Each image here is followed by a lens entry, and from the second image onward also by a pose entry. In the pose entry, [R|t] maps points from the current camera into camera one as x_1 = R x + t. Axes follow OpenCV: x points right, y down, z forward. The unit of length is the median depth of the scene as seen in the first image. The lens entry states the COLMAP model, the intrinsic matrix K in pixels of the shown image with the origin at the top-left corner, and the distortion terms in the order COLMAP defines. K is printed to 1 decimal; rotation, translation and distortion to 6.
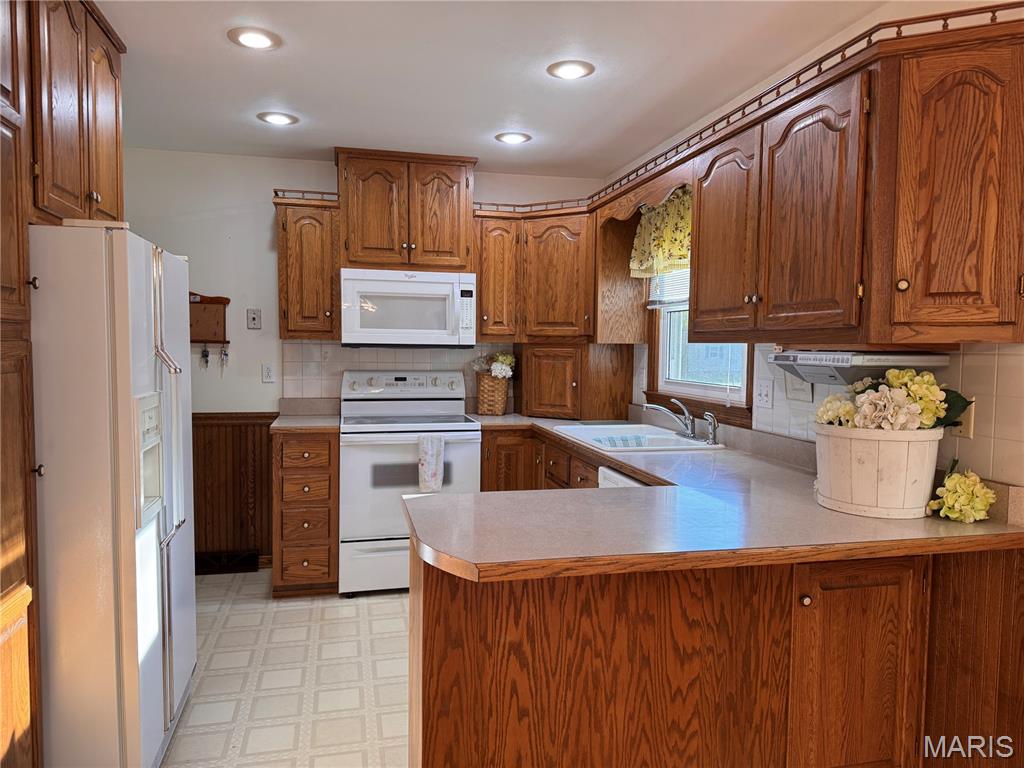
lens RADIAL K [[703.8, 0, 513.2], [0, 703.8, 392.4], [0, 0, 1]] dist [0.030754, -0.017889]
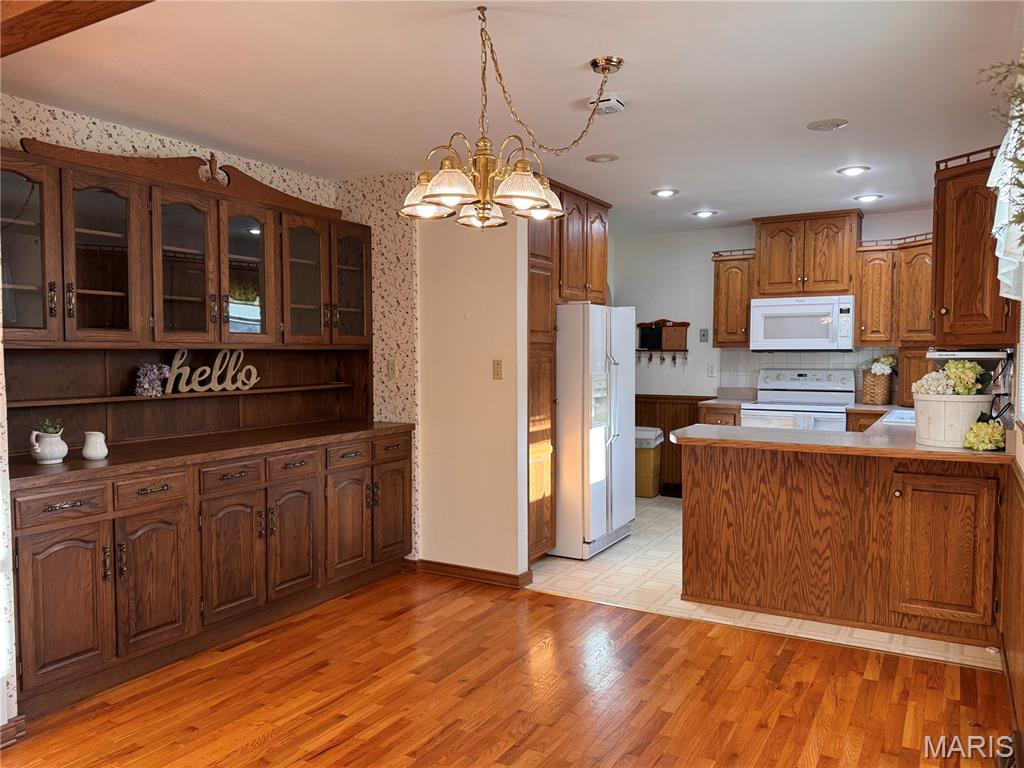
lens RADIAL K [[755.9, 0, 510.9], [0, 755.9, 386.6], [0, 0, 1]] dist [-0.011998, -0.007743]
pose [[0.718478, 0.015854, -0.695369, 0.500325], [-0.032117, 0.999430, -0.010398, 0.040369], [0.694807, 0.029804, 0.718578, -0.489094]]
